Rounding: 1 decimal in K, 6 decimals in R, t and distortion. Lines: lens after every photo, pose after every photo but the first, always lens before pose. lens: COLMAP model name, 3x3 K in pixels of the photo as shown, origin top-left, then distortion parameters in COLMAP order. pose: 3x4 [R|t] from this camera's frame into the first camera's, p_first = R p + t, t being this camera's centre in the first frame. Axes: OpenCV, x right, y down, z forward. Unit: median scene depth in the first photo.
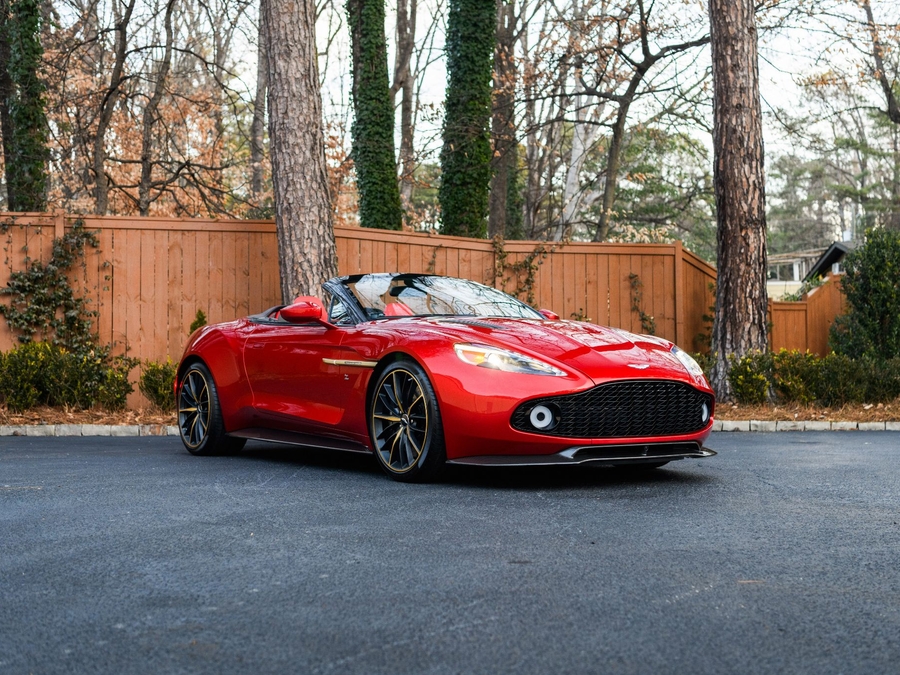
lens RADIAL K [[1214.0, 0, 470.4], [0, 1214.0, 343.7], [0, 0, 1]] dist [0.002506, 0.009423]
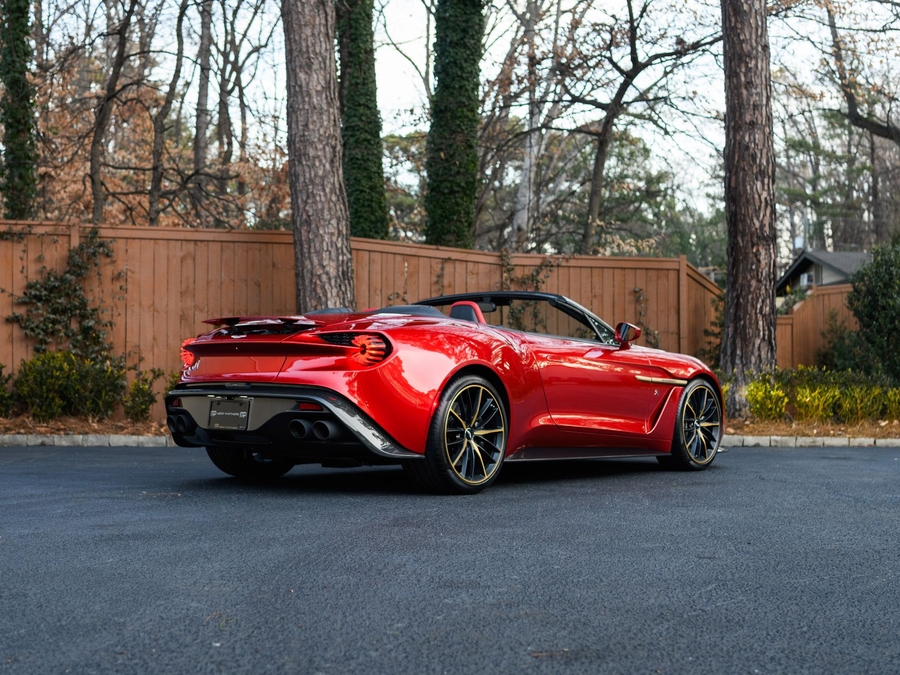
lens RADIAL K [[1300.3, 0, 413.7], [0, 1300.3, 354.0], [0, 0, 1]] dist [0.006549, -0.014570]
pose [[0.999690, 0.009265, 0.023118, -0.081594], [-0.009317, 0.999954, 0.002137, -0.004293], [-0.023097, -0.002352, 0.999730, -0.070335]]
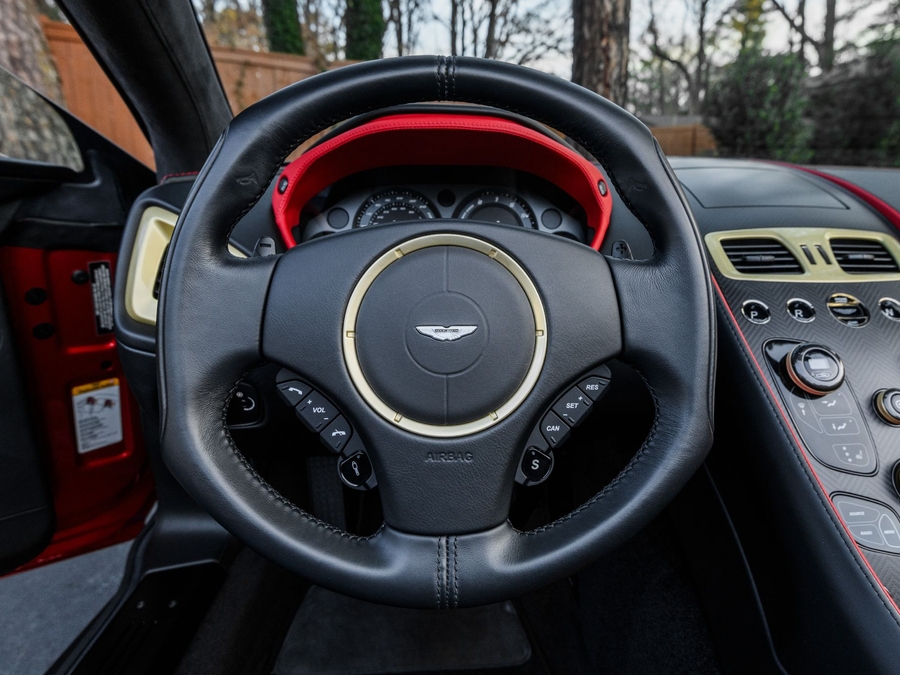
lens RADIAL K [[482.3, 0, 482.9], [0, 482.3, 282.7], [0, 0, 1]] dist [-0.001551, -0.000716]
pose [[0.999156, -0.000423, 0.041081, 0.132730], [-0.009001, 0.973398, 0.228943, -0.009749], [-0.040085, -0.229120, 0.972572, 0.661147]]
